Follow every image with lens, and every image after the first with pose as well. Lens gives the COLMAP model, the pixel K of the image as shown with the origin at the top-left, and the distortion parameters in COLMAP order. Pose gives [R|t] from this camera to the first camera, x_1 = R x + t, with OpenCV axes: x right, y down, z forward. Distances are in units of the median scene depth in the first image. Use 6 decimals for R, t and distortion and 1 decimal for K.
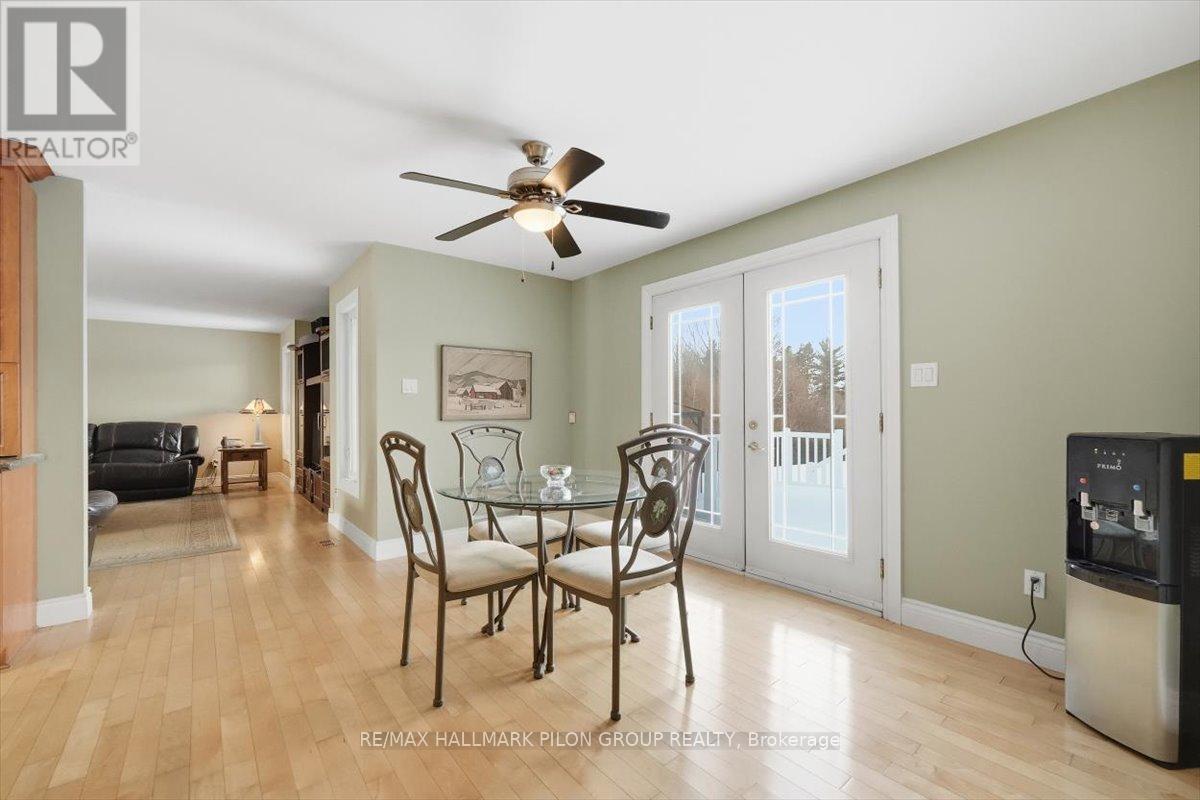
lens RADIAL K [[502.8, 0, 600.0], [0, 502.8, 400.0], [0, 0, 1]] dist [-0.001117, -0.000288]
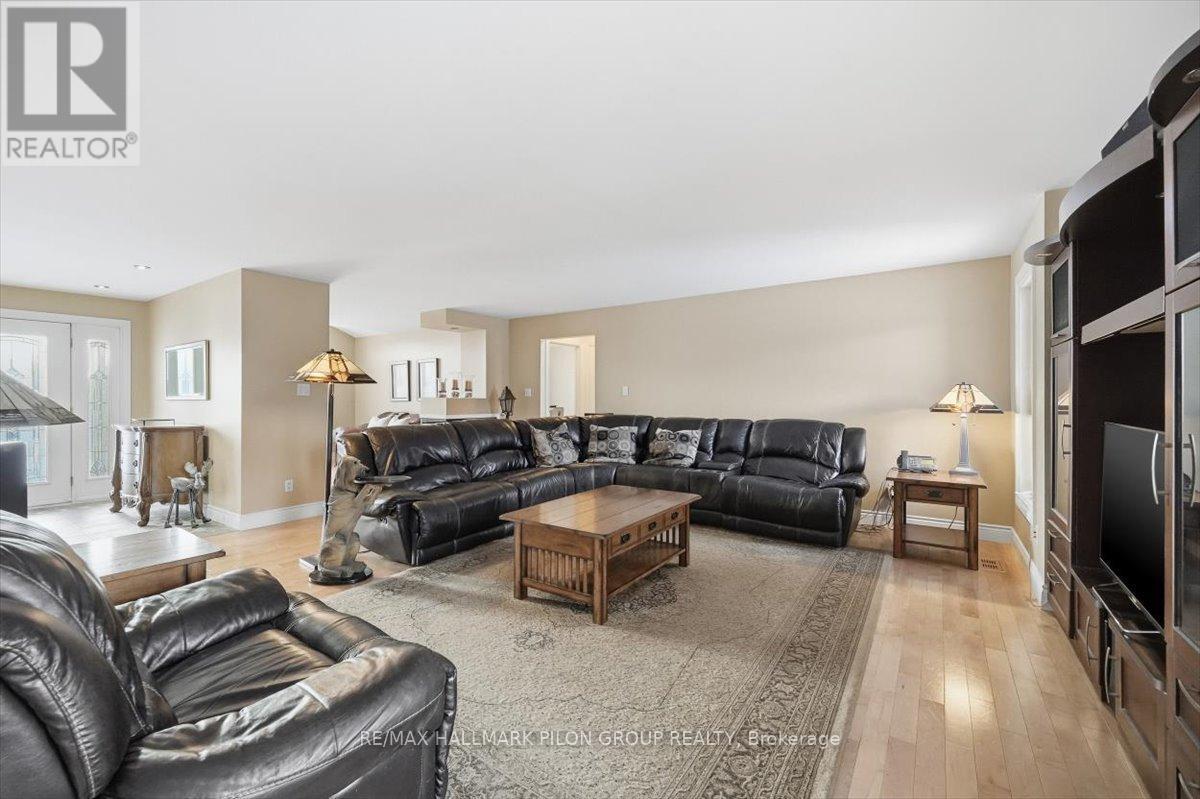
lens RADIAL K [[492.3, 0, 600.0], [0, 492.3, 399.5], [0, 0, 1]] dist [-0.000991, -0.000094]
pose [[0.286060, 0.011919, -0.958138, -0.317290], [0.013538, 0.999773, 0.016479, 0.000414], [0.958116, -0.017685, 0.285833, 0.522712]]
